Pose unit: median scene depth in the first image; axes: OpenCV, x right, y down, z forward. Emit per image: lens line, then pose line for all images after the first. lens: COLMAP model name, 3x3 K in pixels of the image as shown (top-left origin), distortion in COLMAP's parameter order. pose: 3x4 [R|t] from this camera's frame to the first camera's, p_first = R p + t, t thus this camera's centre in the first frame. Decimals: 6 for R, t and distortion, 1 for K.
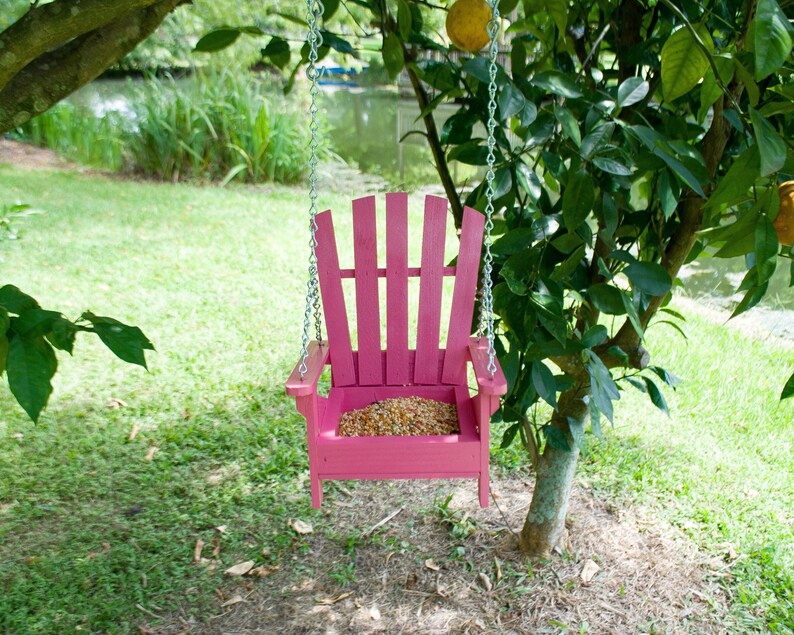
lens RADIAL K [[1188.8, 0, 375.4], [0, 1188.8, 310.4], [0, 0, 1]] dist [-0.079727, 0.055488]
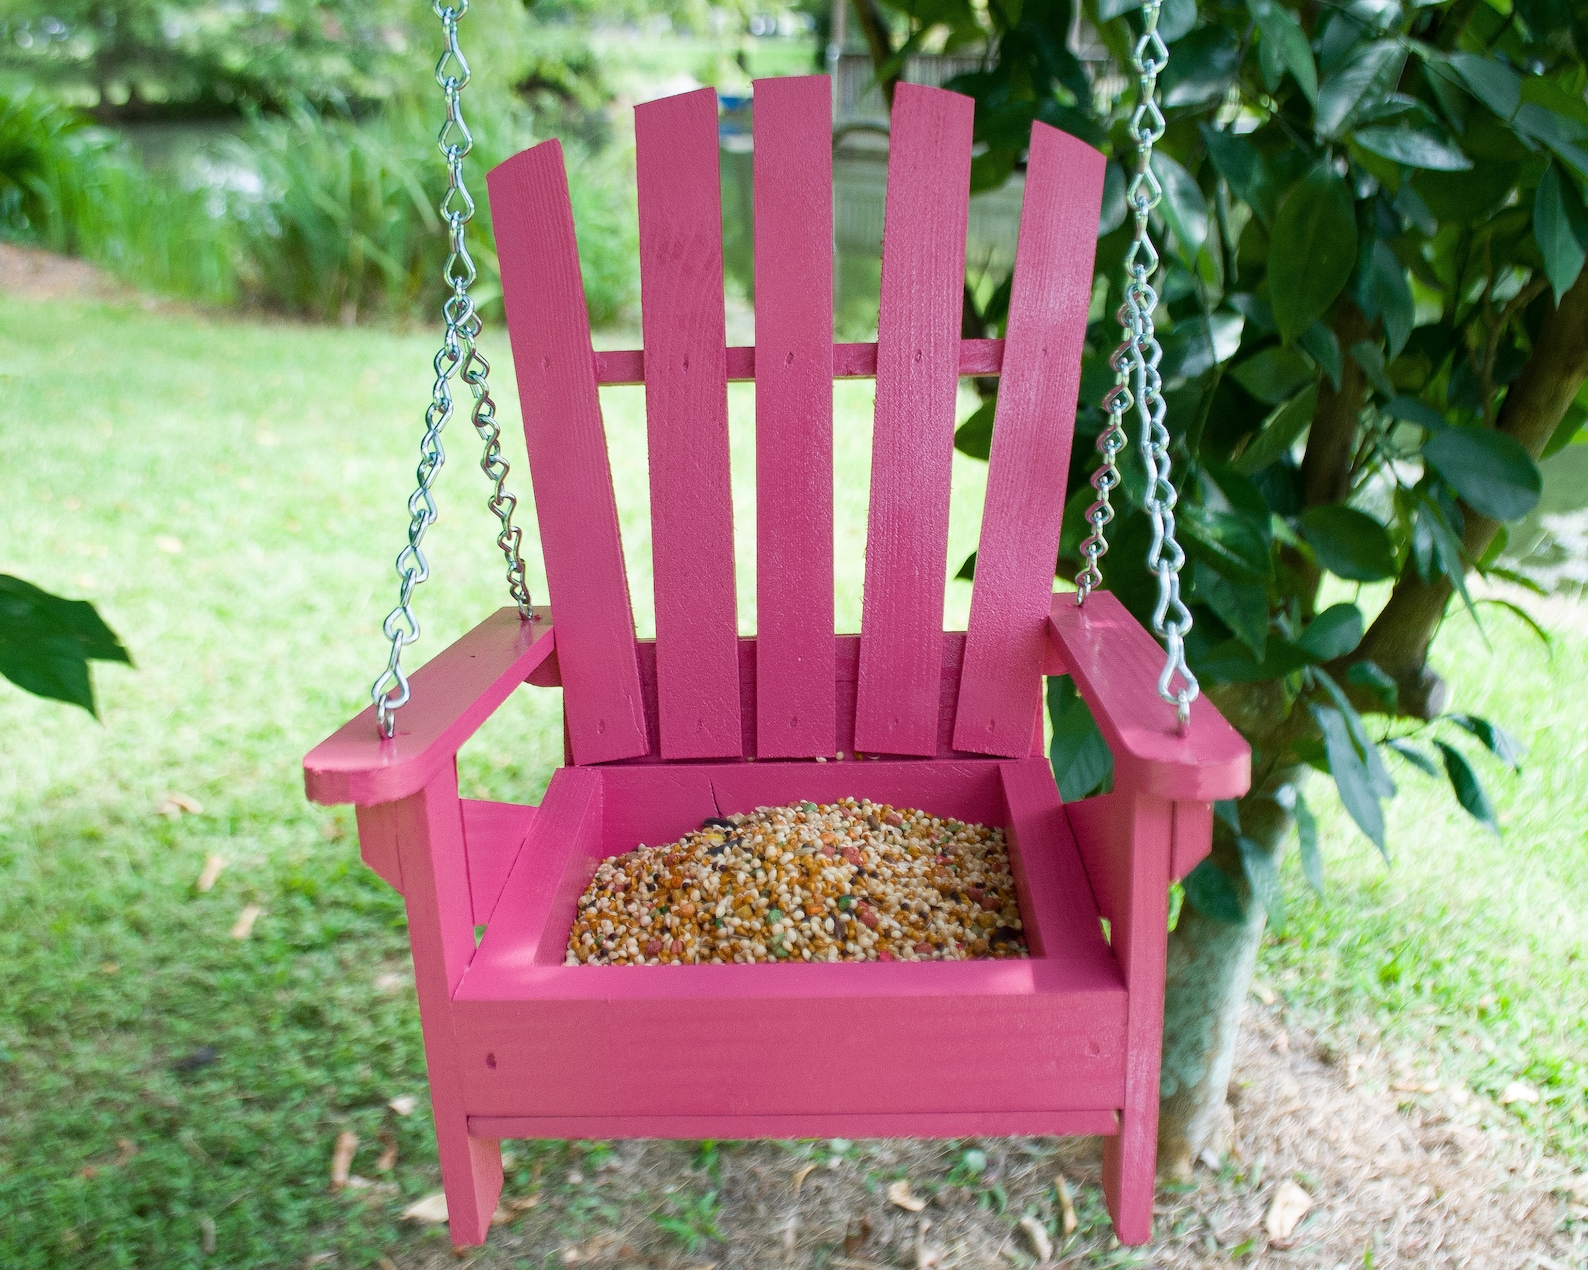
lens RADIAL K [[1998.9, 0, 808.0], [0, 1998.9, 688.1], [0, 0, 1]] dist [-0.083652, 0.026485]
pose [[0.999992, -0.001893, 0.003435, 0.011302], [0.001806, 0.999684, 0.025084, 0.019610], [-0.003481, -0.025077, 0.999679, 0.300918]]
